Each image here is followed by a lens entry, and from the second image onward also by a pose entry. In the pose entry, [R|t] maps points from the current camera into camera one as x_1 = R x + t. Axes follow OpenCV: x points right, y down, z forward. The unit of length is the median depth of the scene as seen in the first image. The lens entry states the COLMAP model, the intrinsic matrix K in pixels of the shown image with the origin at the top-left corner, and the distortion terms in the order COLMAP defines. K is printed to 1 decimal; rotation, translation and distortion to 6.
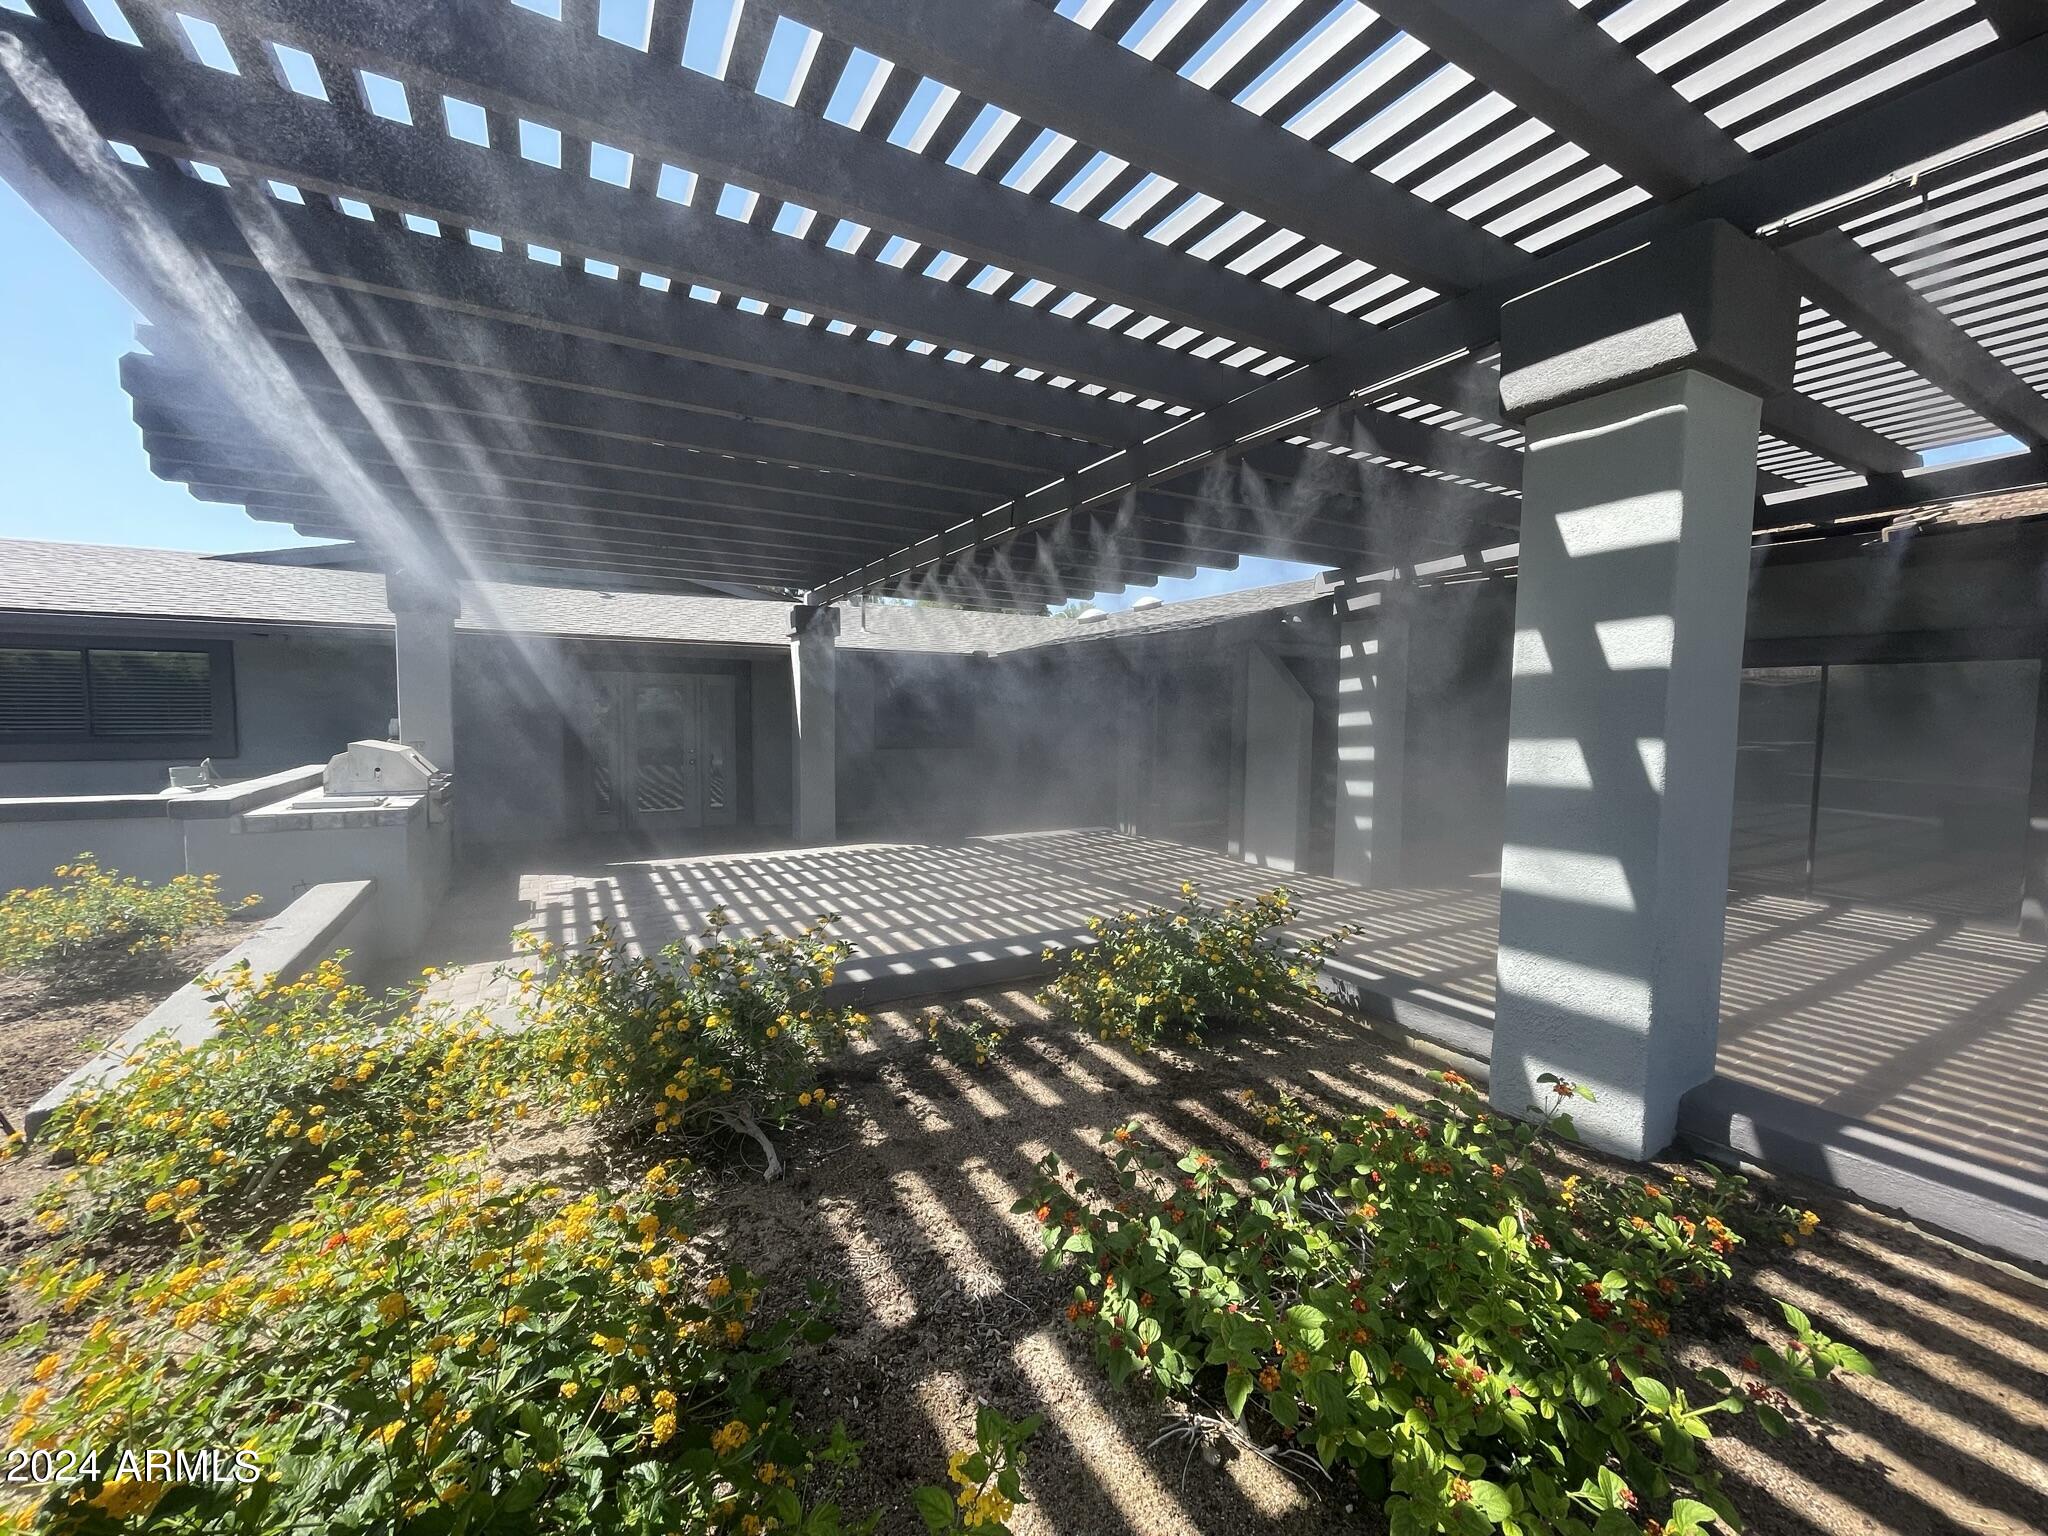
lens RADIAL K [[815.9, 0, 983.0], [0, 815.9, 722.4], [0, 0, 1]] dist [-0.019583, 0.000111]
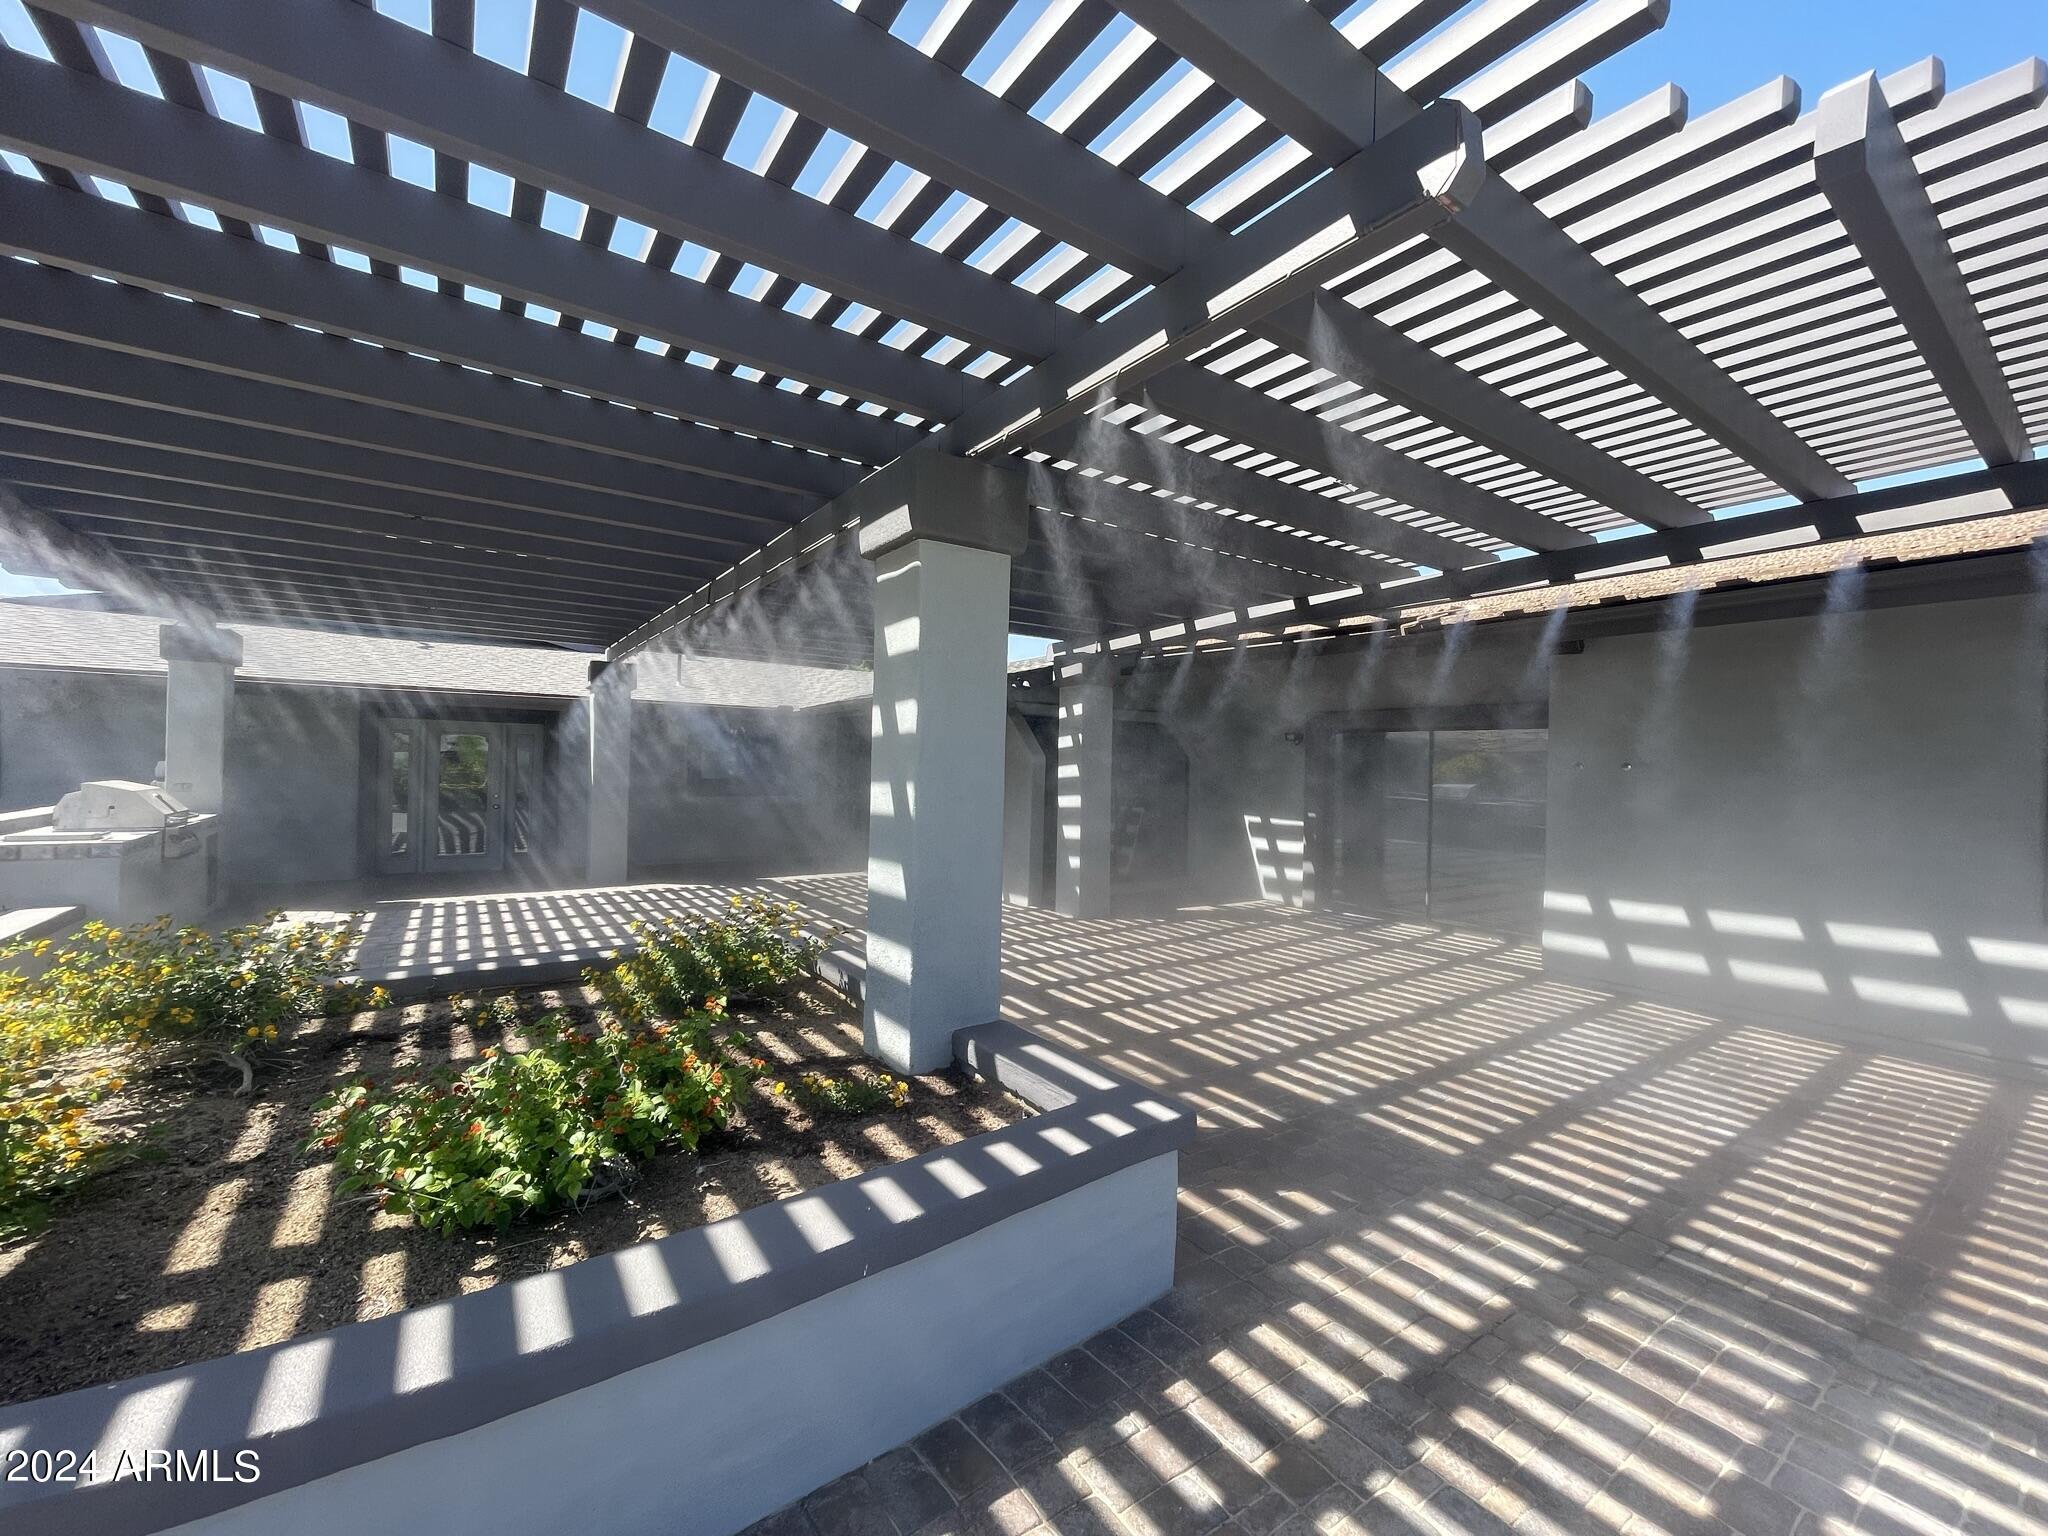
lens RADIAL K [[825.5, 0, 1024.0], [0, 825.5, 768.0], [0, 0, 1]] dist [-0.010209, -0.000337]
pose [[0.993472, 0.013227, 0.113305, 0.265091], [-0.012270, 0.999883, -0.009146, 0.001694], [-0.113412, 0.007697, 0.993518, -0.155985]]
